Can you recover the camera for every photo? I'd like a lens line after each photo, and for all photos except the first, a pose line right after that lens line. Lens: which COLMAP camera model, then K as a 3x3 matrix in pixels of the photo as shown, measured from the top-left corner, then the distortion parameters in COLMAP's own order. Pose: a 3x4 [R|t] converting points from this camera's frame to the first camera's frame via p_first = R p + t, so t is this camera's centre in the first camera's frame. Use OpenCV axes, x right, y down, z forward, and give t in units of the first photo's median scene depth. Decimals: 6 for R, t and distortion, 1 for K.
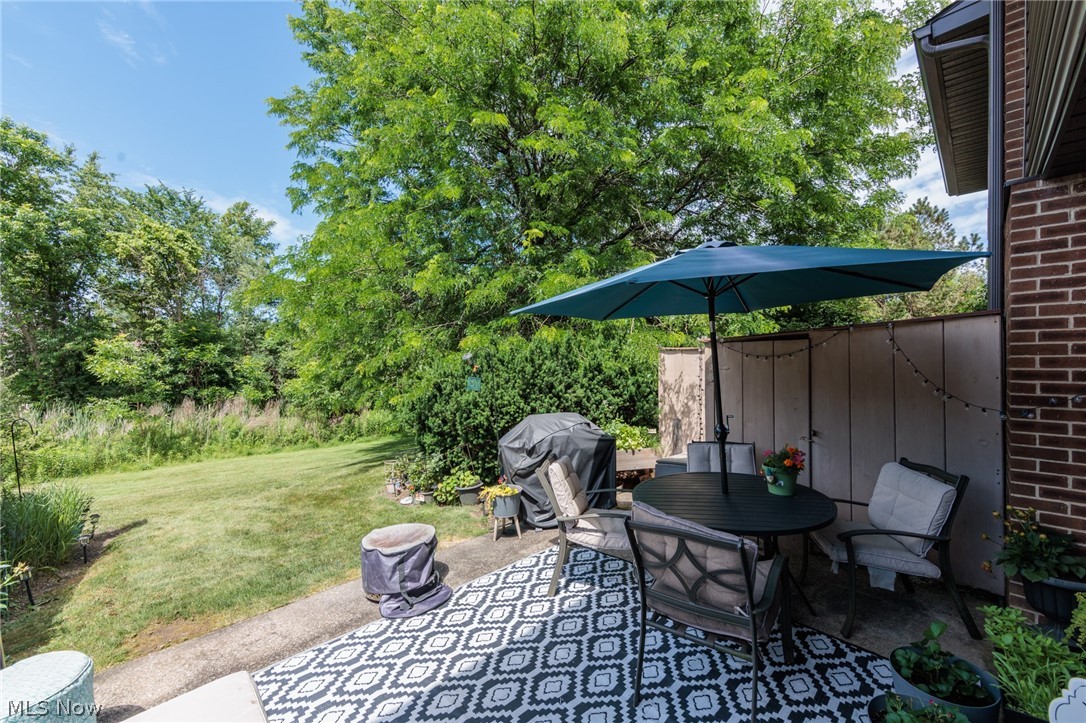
lens RADIAL K [[425.9, 0, 542.7], [0, 425.9, 359.8], [0, 0, 1]] dist [-0.004009, -0.000139]
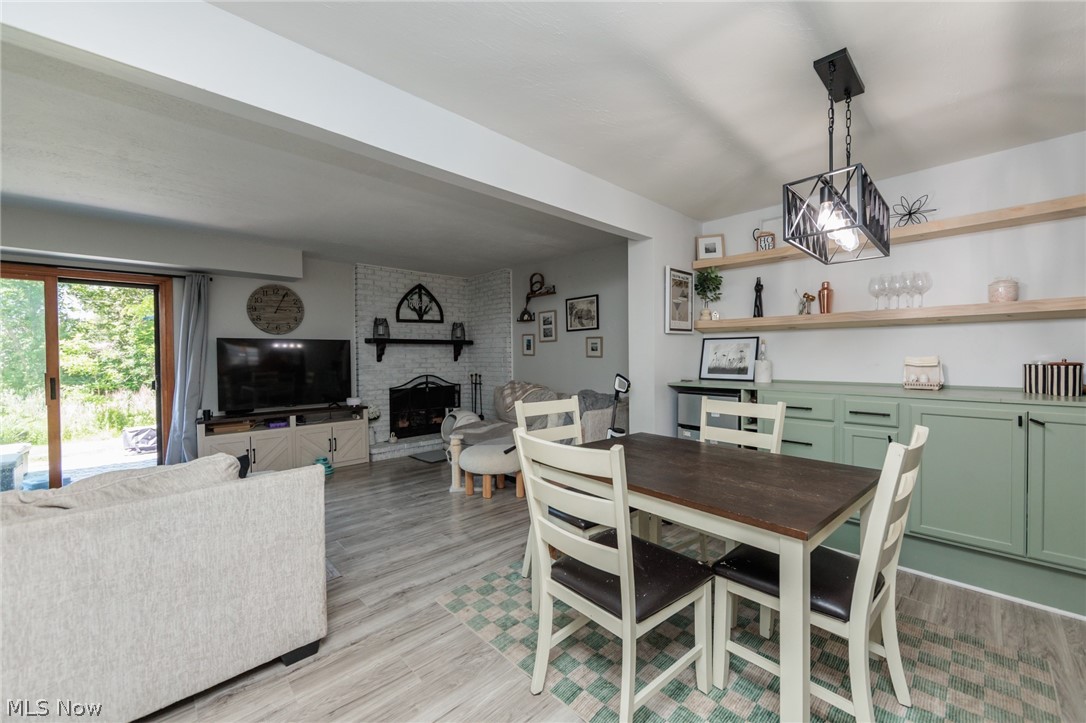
lens RADIAL K [[425.9, 0, 548.3], [0, 425.9, 362.6], [0, 0, 1]] dist [-0.004009, -0.000139]
pose [[0.999873, -0.015926, 0.000288, 0.307758], [0.015913, 0.999526, 0.026357, 0.008941], [-0.000707, -0.026349, 0.999653, -0.209063]]
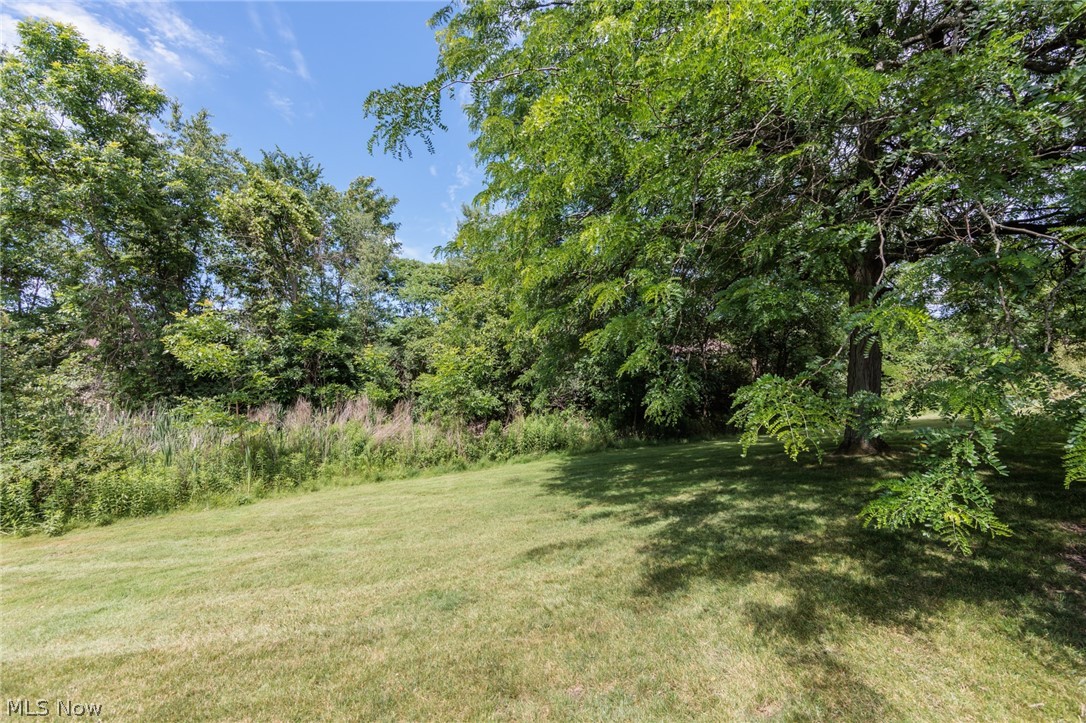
lens RADIAL K [[425.9, 0, 540.6], [0, 425.9, 360.3], [0, 0, 1]] dist [-0.004009, -0.000139]
pose [[0.979256, -0.010430, -0.202360, -0.253919], [0.009056, 0.999929, -0.007716, 0.031442], [0.202426, 0.005723, 0.979281, 0.327213]]
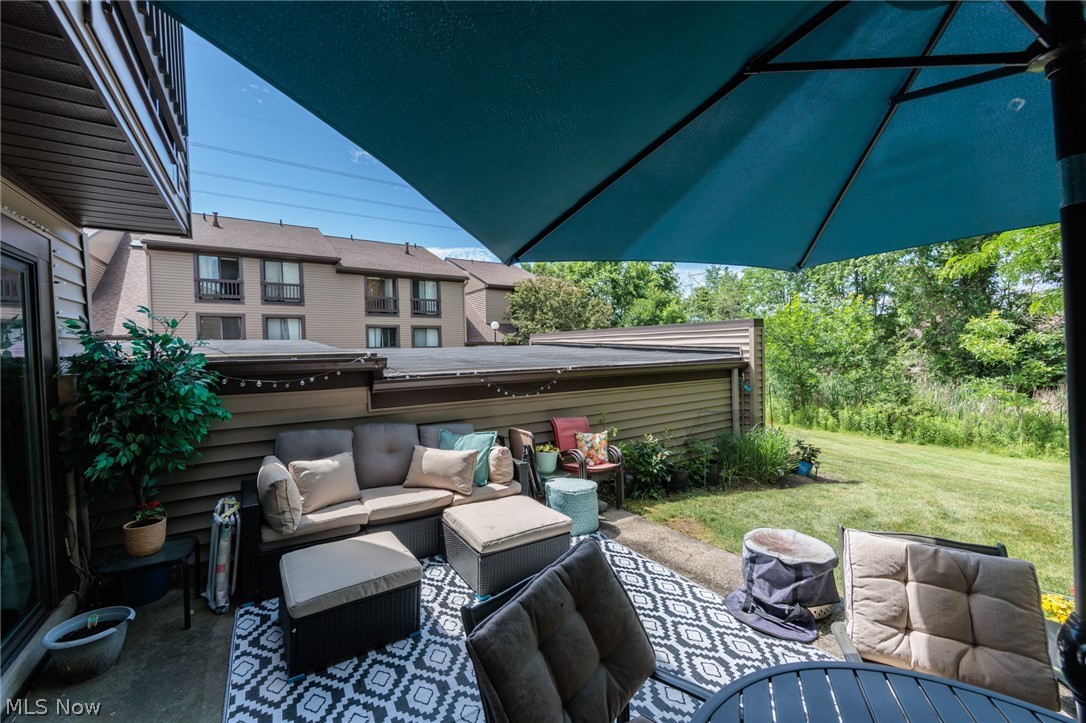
lens RADIAL K [[425.9, 0, 546.0], [0, 425.9, 366.5], [0, 0, 1]] dist [-0.004009, -0.000139]
pose [[-0.168929, 0.041151, -0.984769, 0.101686], [0.025290, 0.998980, 0.037407, 0.001179], [0.985304, -0.018585, -0.169798, 0.115901]]
